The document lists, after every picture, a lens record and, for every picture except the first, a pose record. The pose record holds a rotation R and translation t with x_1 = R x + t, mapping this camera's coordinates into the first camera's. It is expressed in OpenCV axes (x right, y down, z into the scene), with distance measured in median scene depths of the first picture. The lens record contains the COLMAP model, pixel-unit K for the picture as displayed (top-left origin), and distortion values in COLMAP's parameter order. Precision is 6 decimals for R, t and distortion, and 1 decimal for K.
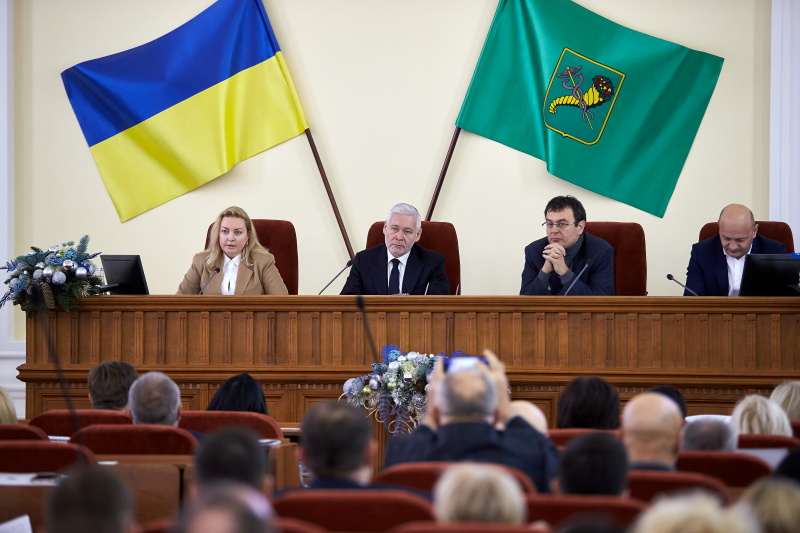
lens RADIAL K [[3289.5, 0, 392.4], [0, 3289.5, 269.5], [0, 0, 1]] dist [0.907318, 0.000000]
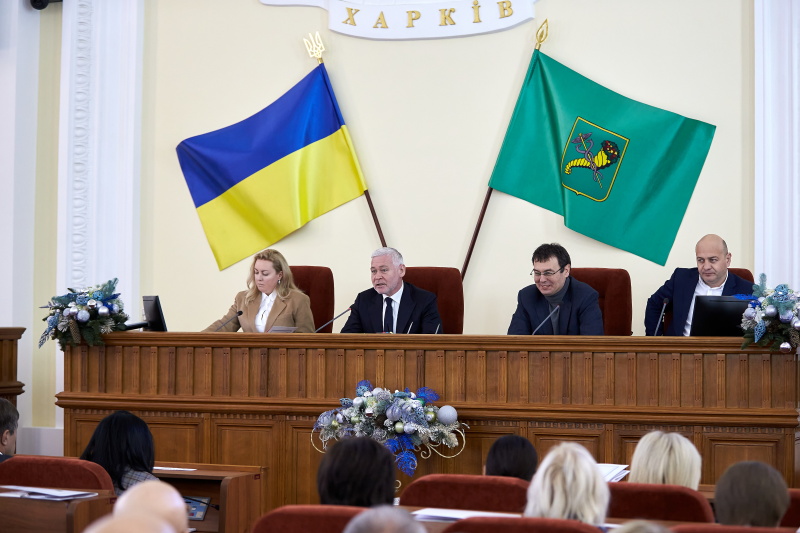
lens RADIAL K [[1870.5, 0, 407.9], [0, 1870.5, 264.9], [0, 0, 1]] dist [-0.134573, 0.000000]
pose [[0.988147, 0.000651, -0.153508, 0.102320], [-0.004829, 0.999628, -0.026842, 0.001694], [0.153433, 0.027265, 0.987783, 0.393003]]
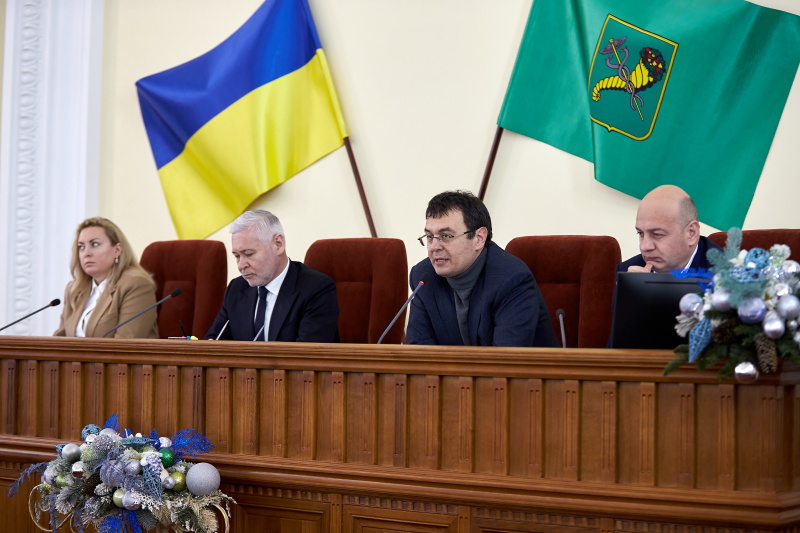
lens RADIAL K [[1690.9, 0, 410.1], [0, 1690.9, 217.9], [0, 0, 1]] dist [-0.239126, 0.000000]
pose [[0.918365, -0.015268, -0.395441, 0.178311], [-0.008742, 0.998229, -0.058843, 0.002885], [0.395639, 0.057497, 0.916605, 0.694788]]
